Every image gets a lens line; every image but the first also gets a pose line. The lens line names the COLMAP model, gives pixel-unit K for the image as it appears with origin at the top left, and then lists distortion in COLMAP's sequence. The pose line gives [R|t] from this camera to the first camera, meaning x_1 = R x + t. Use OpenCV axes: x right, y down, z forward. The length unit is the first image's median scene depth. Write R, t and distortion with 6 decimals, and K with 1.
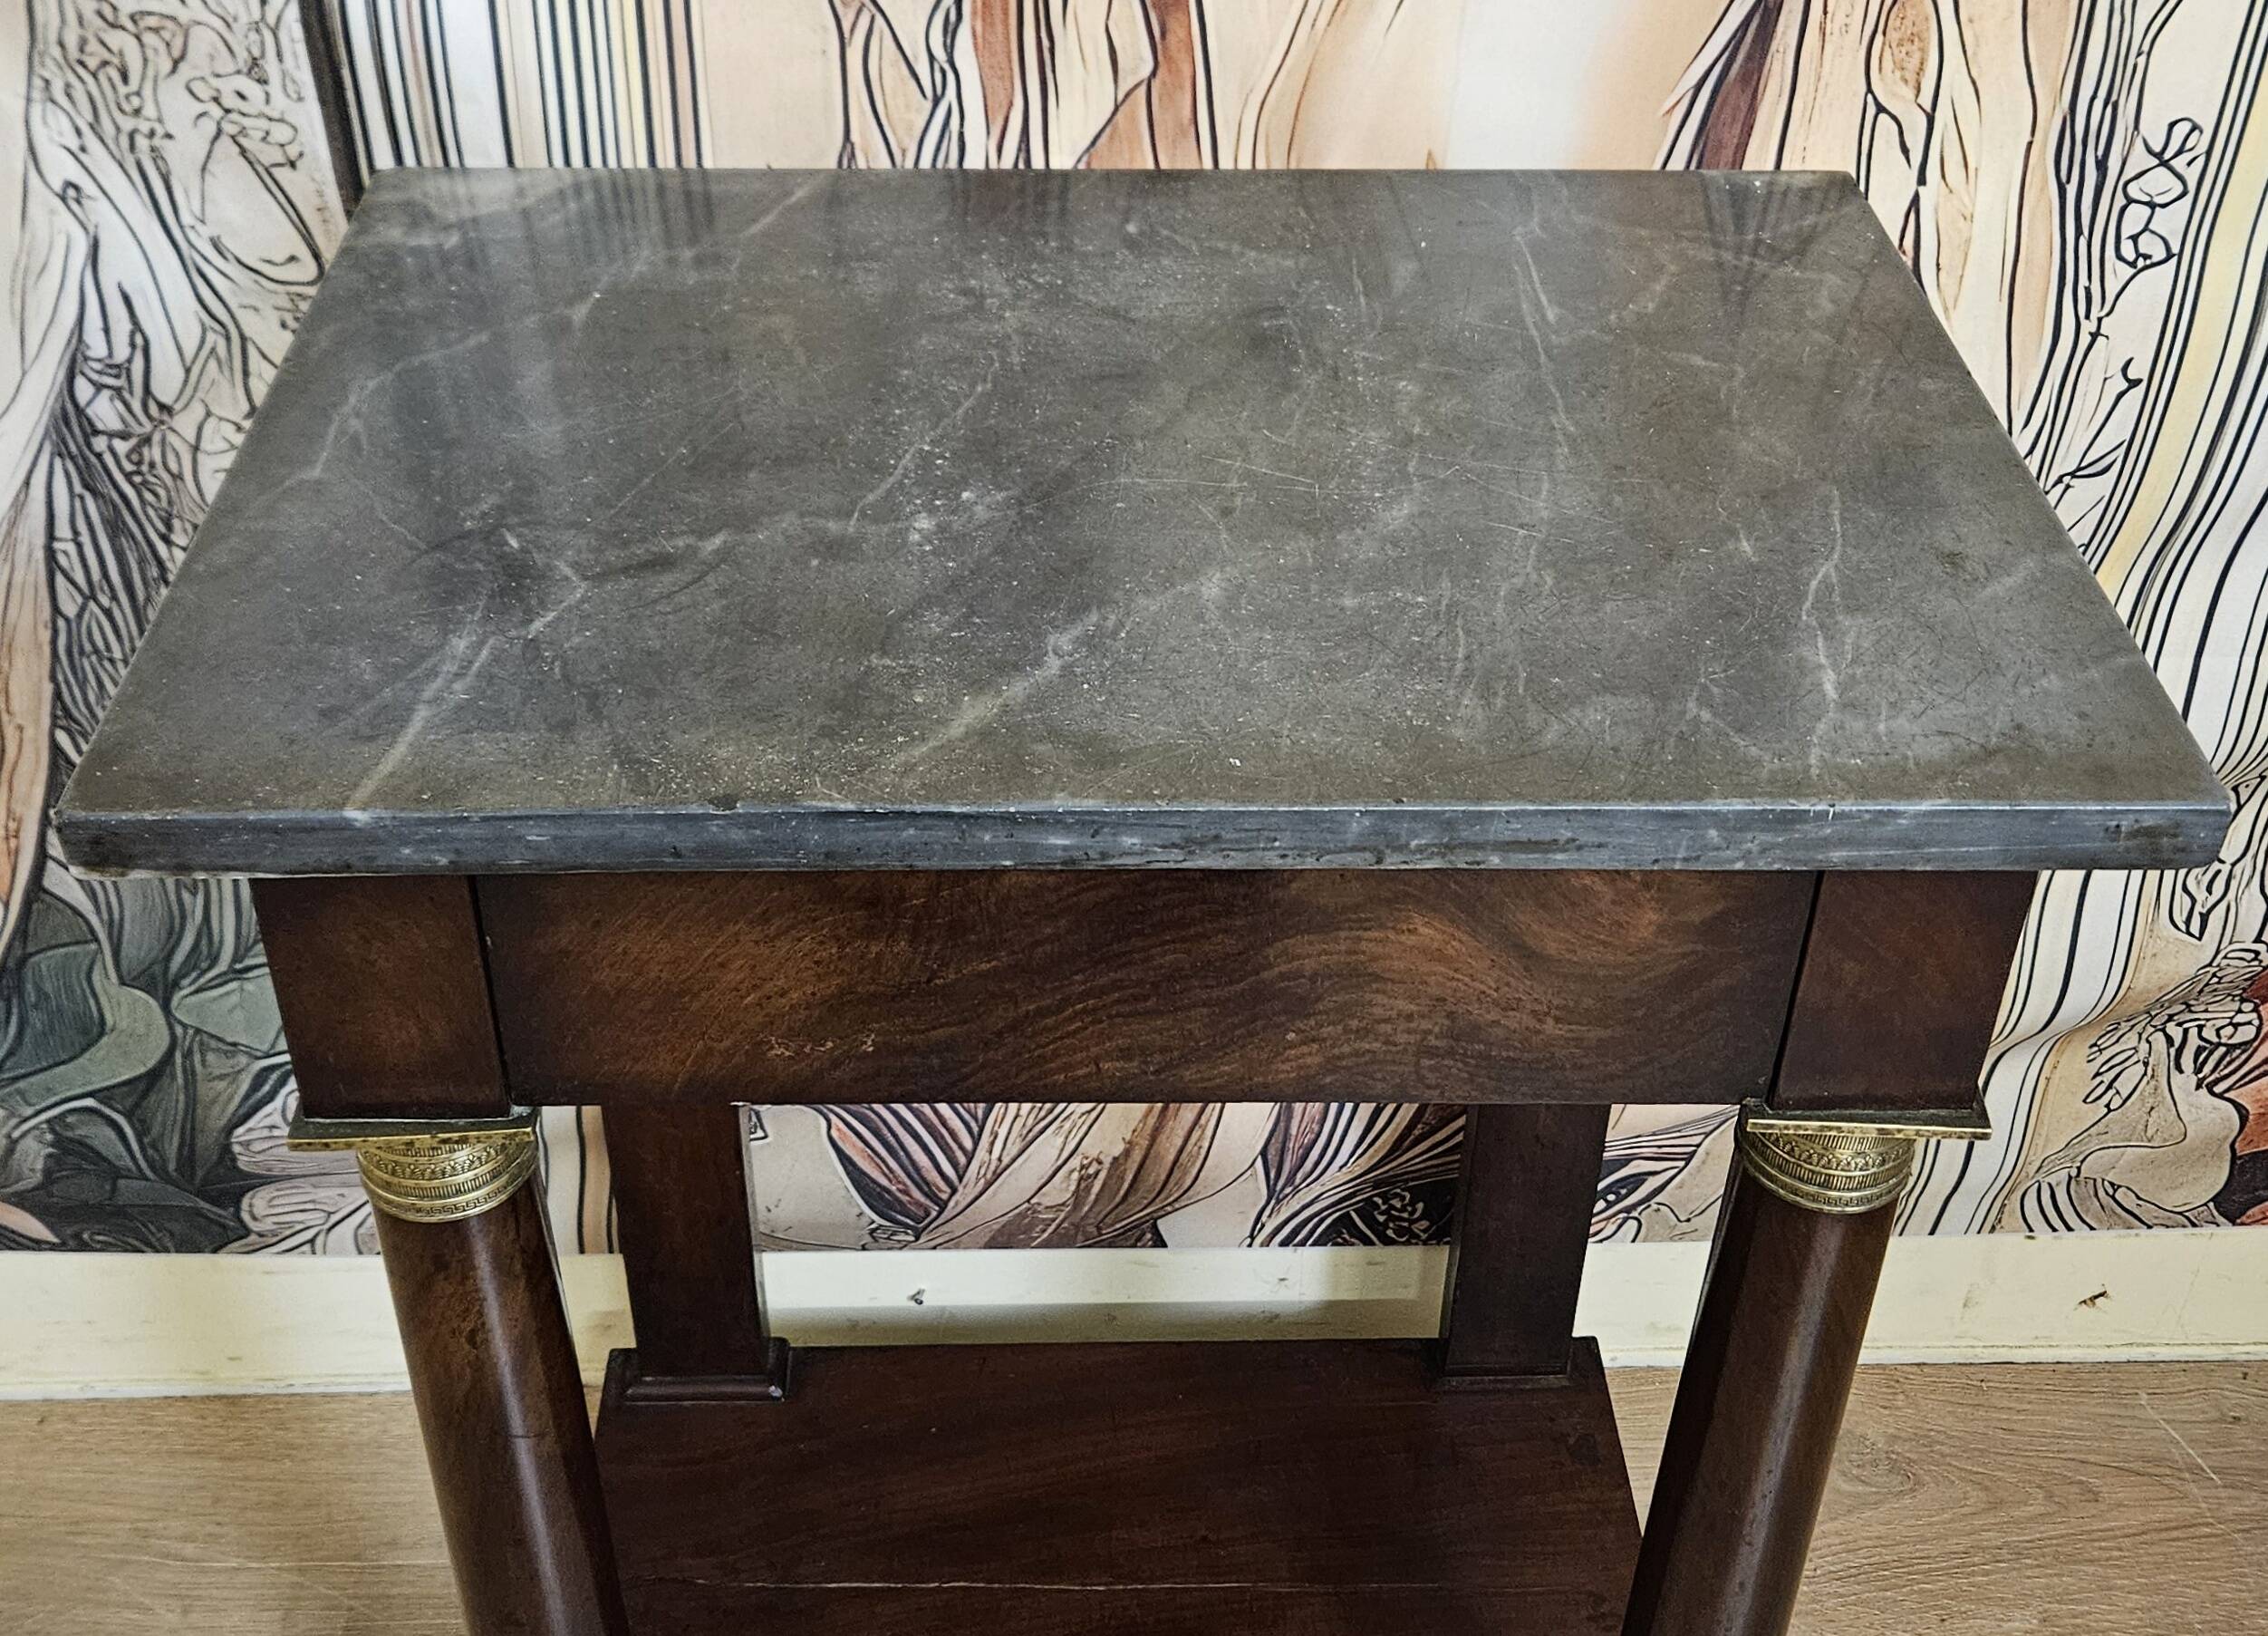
lens RADIAL K [[2521.2, 0, 1106.6], [0, 2521.2, 812.7], [0, 0, 1]] dist [0.100246, -0.137515]
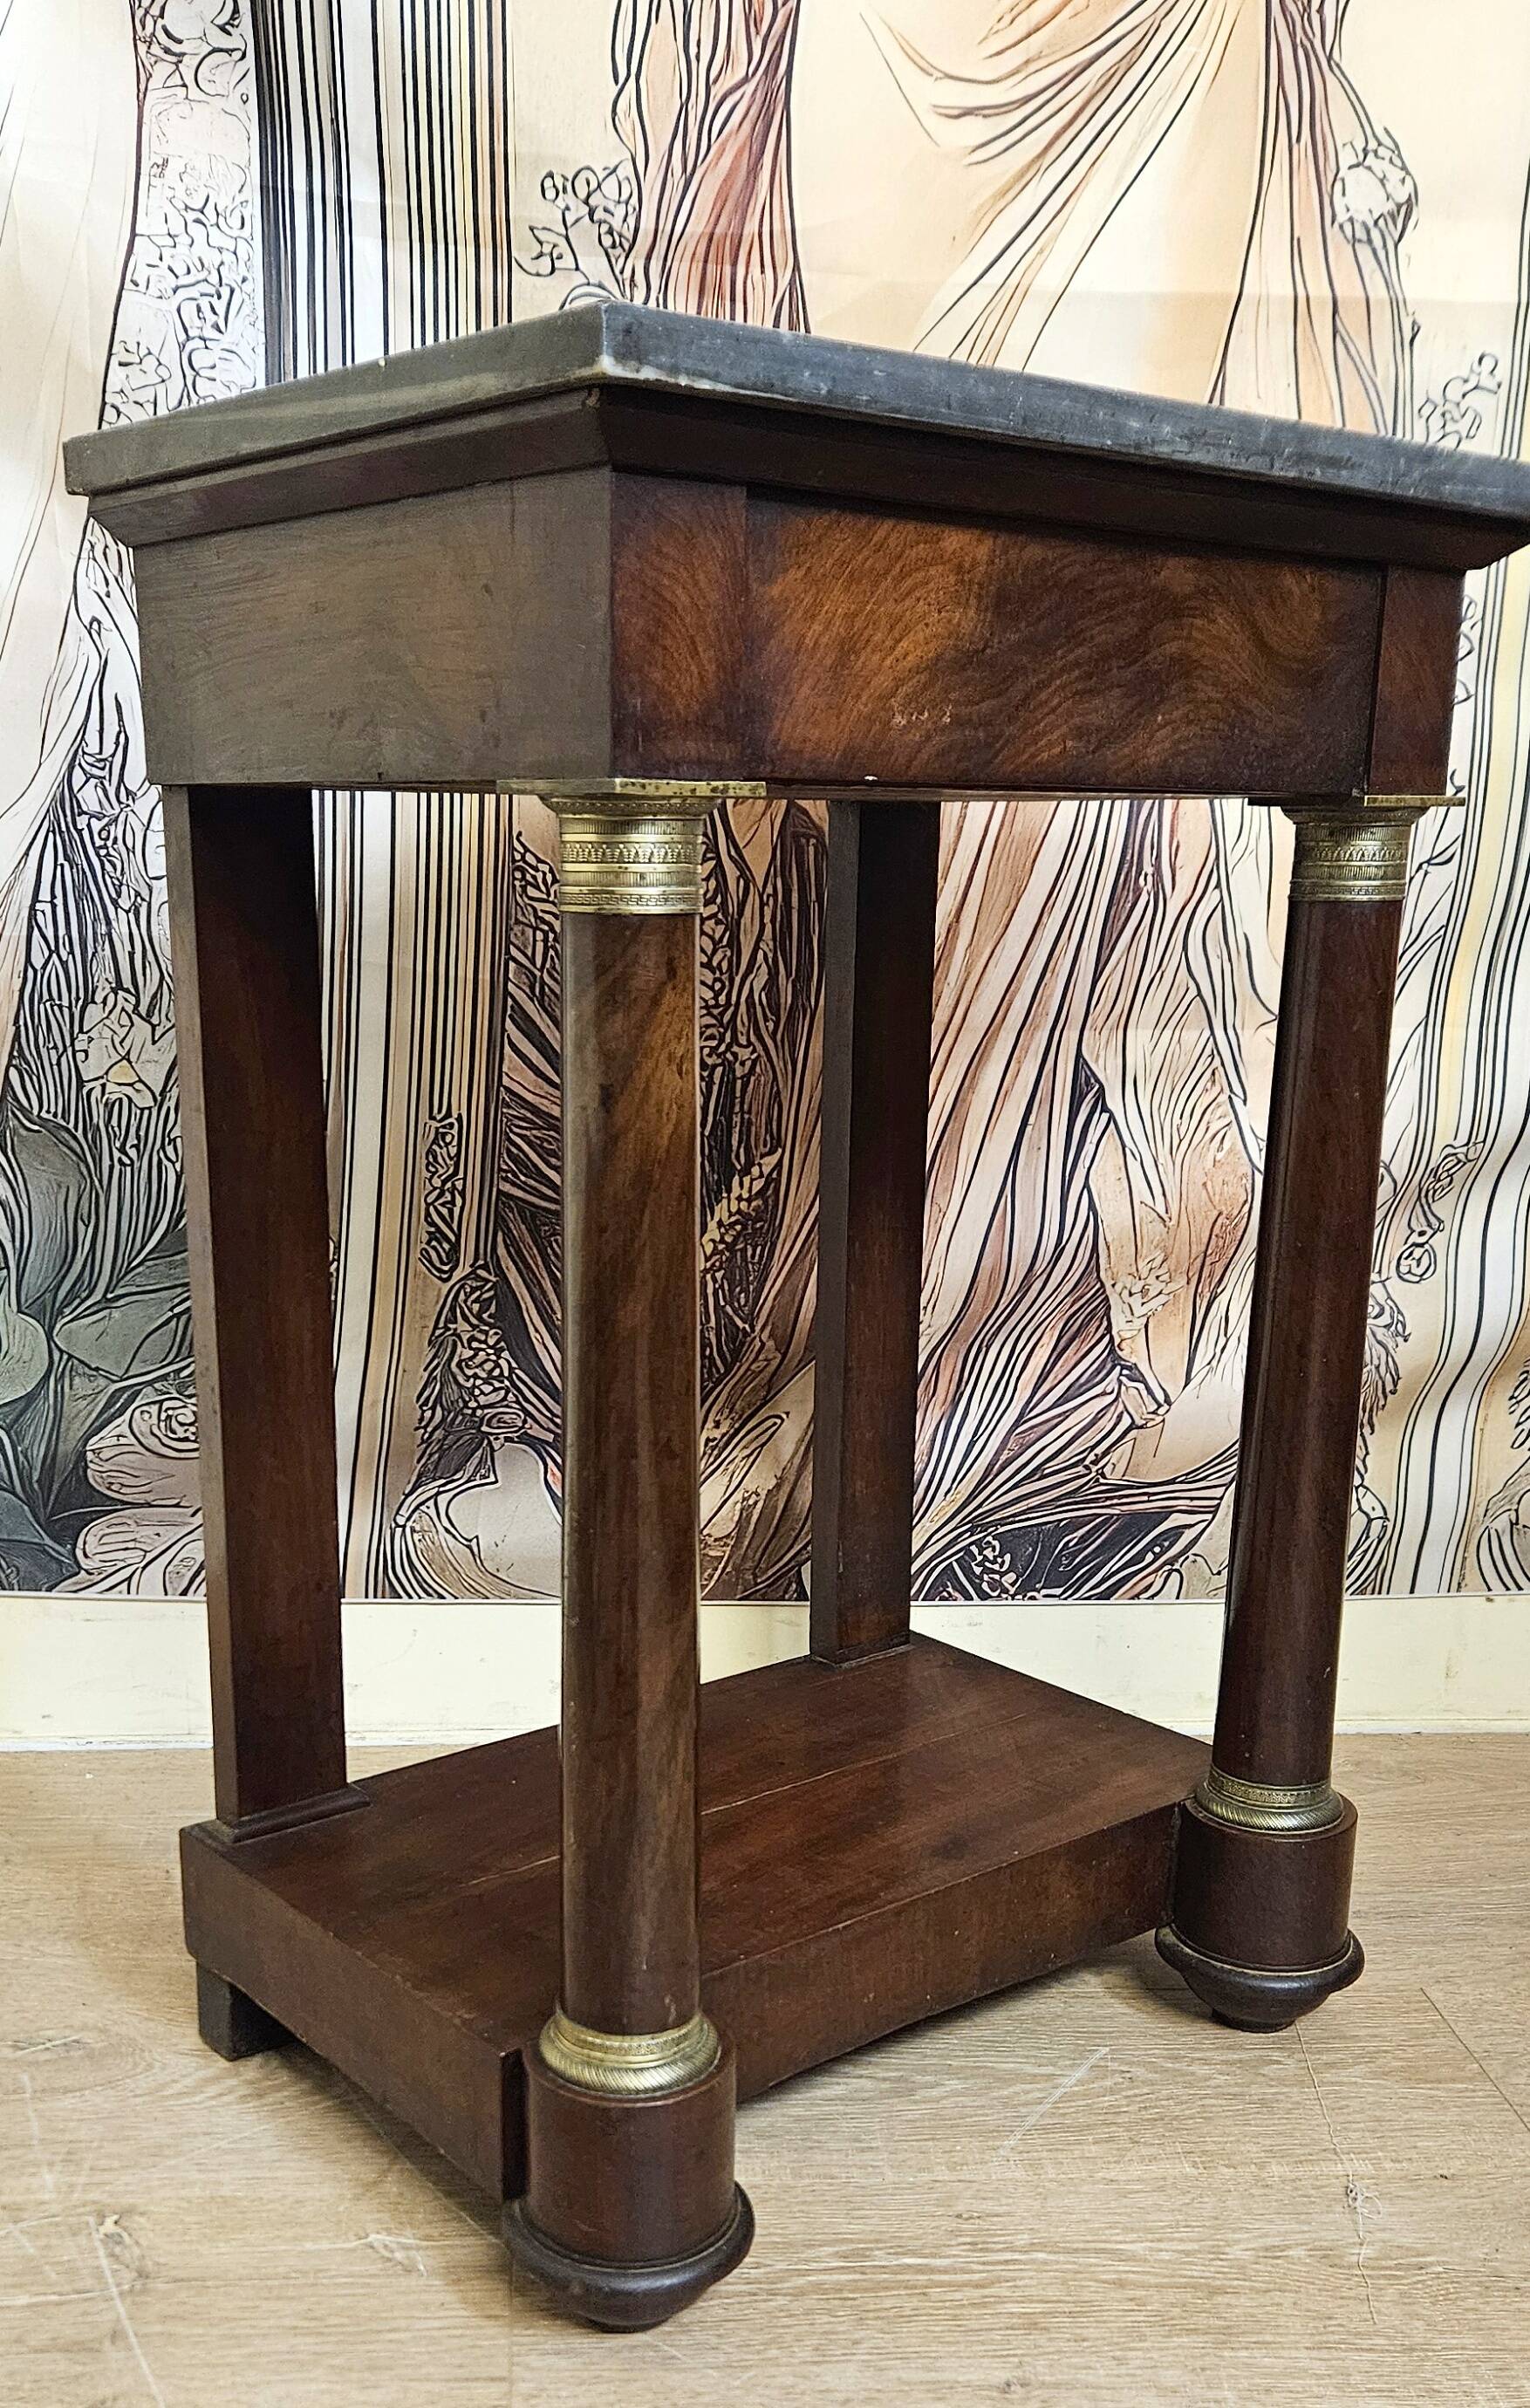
lens RADIAL K [[2330.5, 0, 685.9], [0, 2330.5, 1512.0], [0, 0, 1]] dist [0.106276, -0.131896]
pose [[0.999412, -0.006910, 0.033594, -0.095480], [0.018821, 0.929336, -0.368755, 0.704347], [-0.028672, 0.369170, 0.928919, -0.111560]]
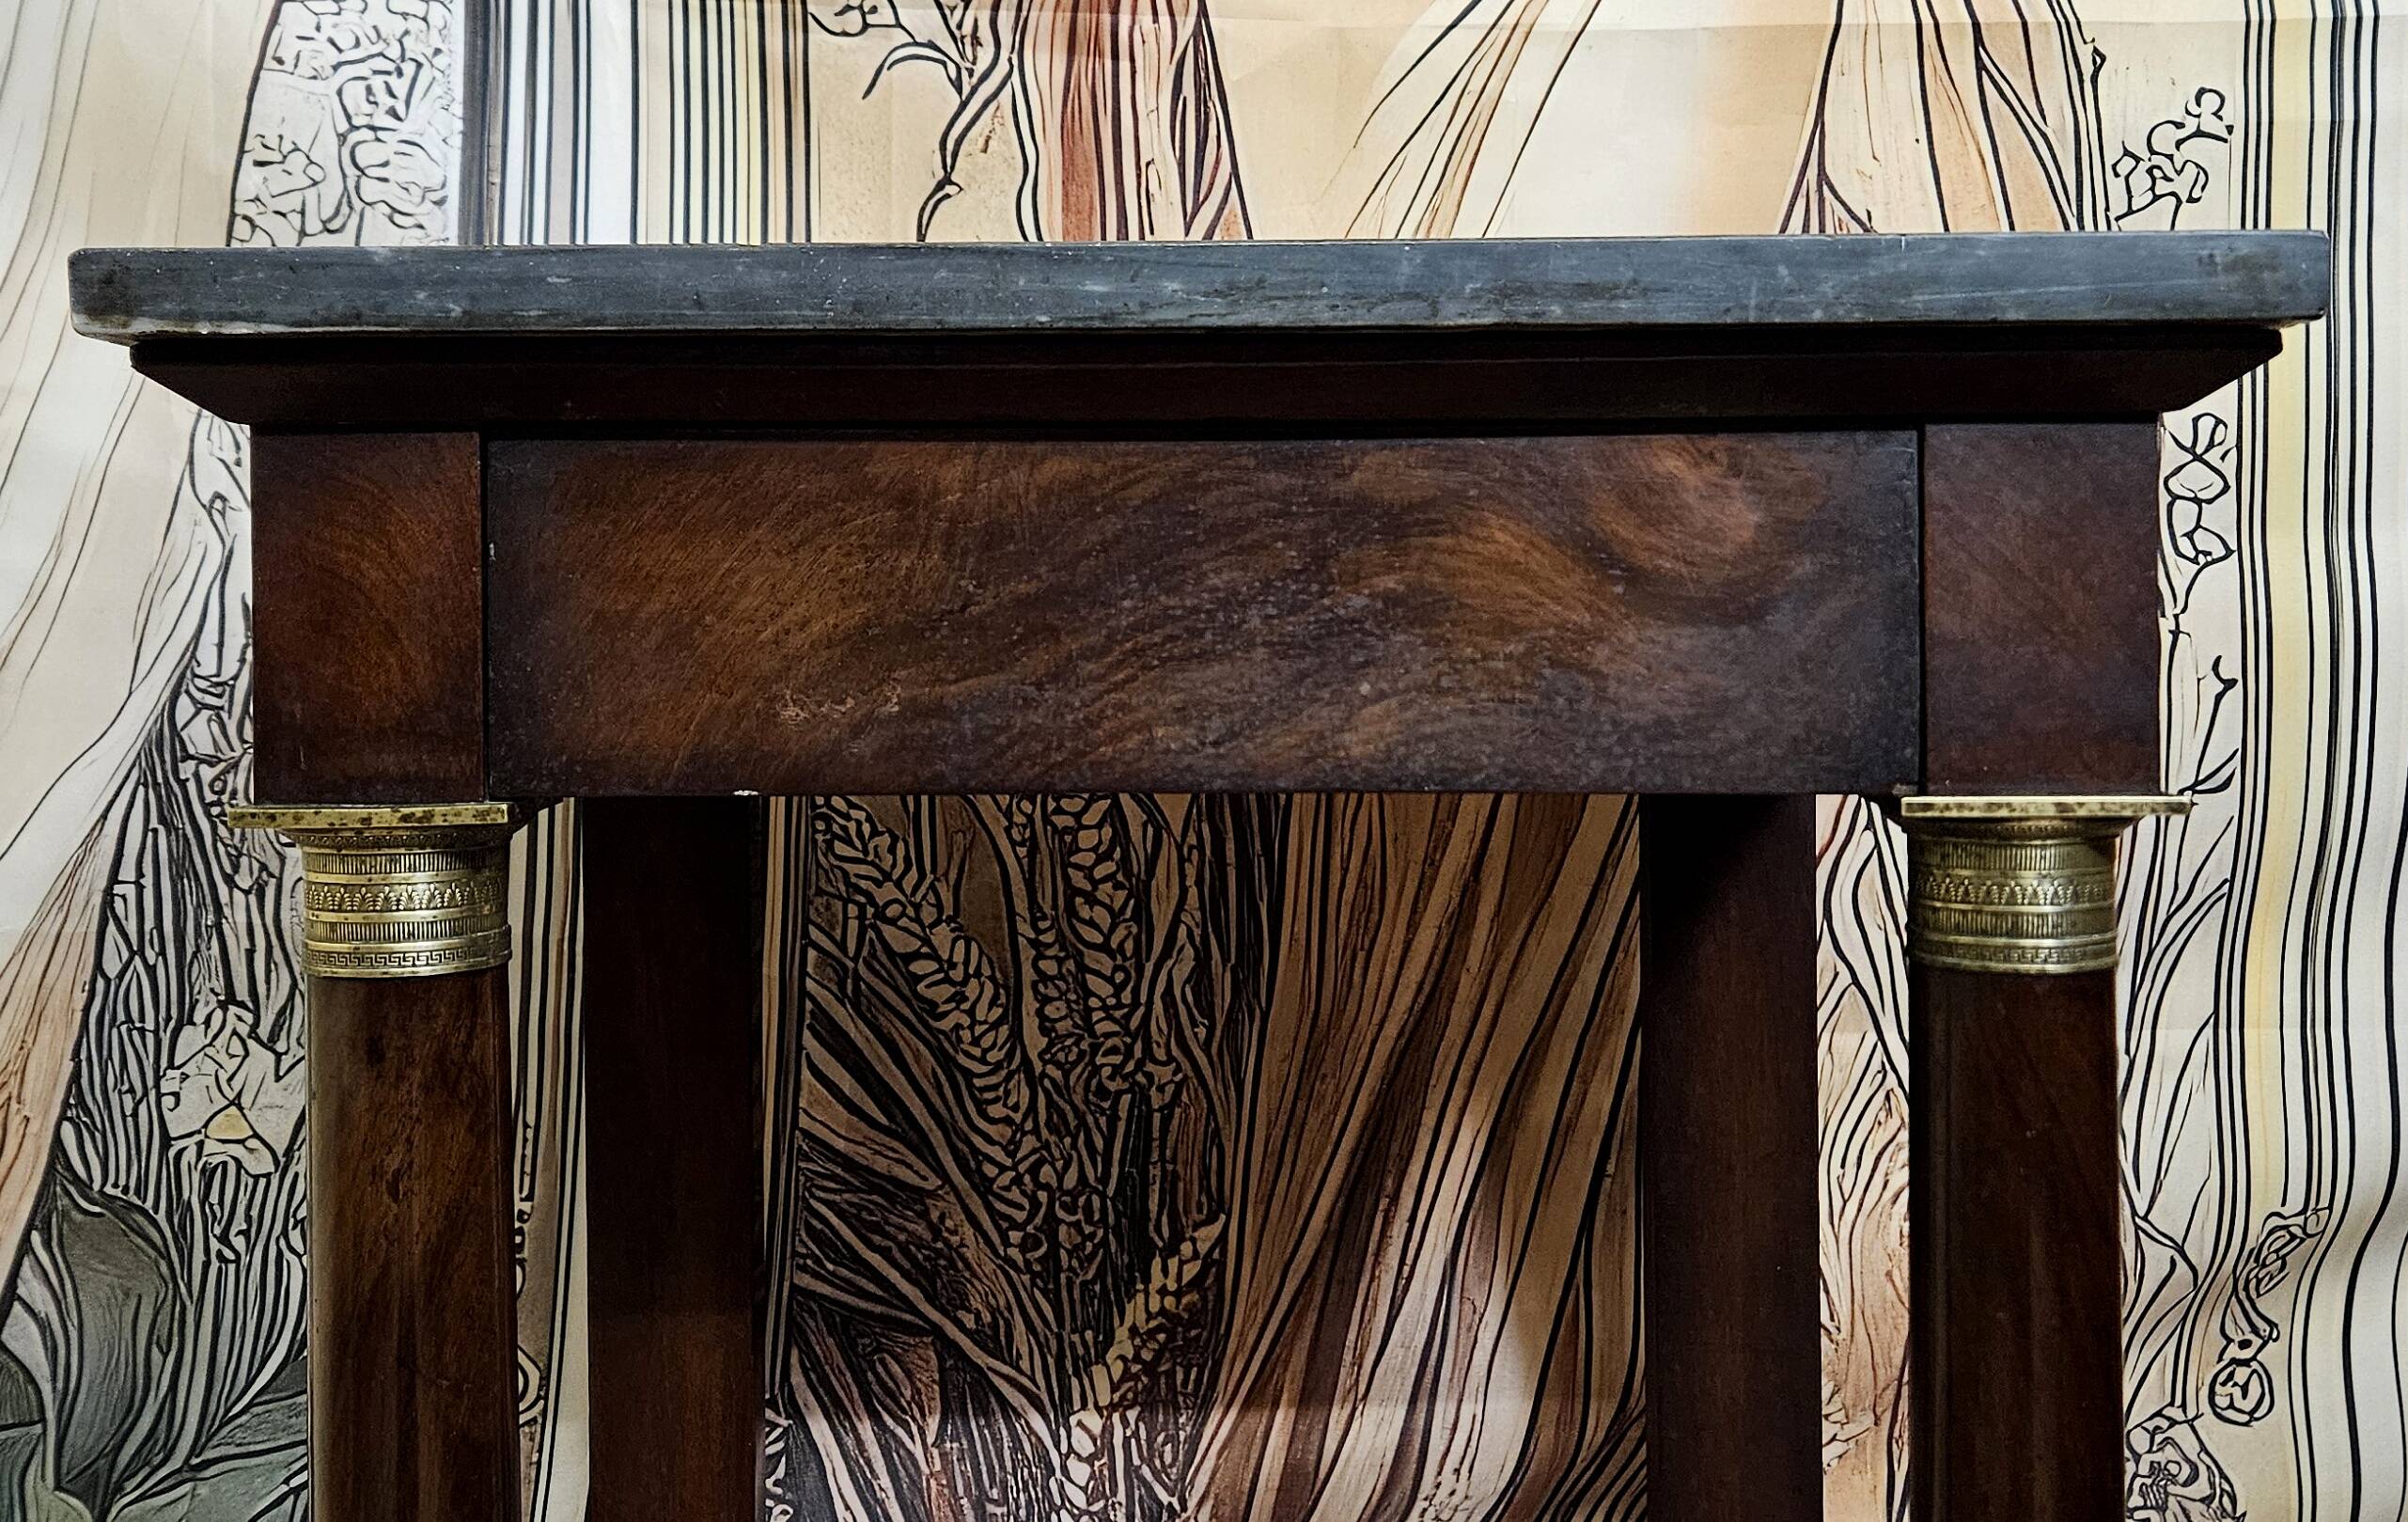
lens RADIAL K [[2516.1, 0, 1164.6], [0, 2516.1, 676.9], [0, 0, 1]] dist [0.110554, -0.163823]
pose [[0.999391, -0.017641, -0.030103, 0.019050], [-0.003305, 0.811025, -0.585002, 0.398088], [0.034734, 0.584745, 0.810473, 0.177857]]
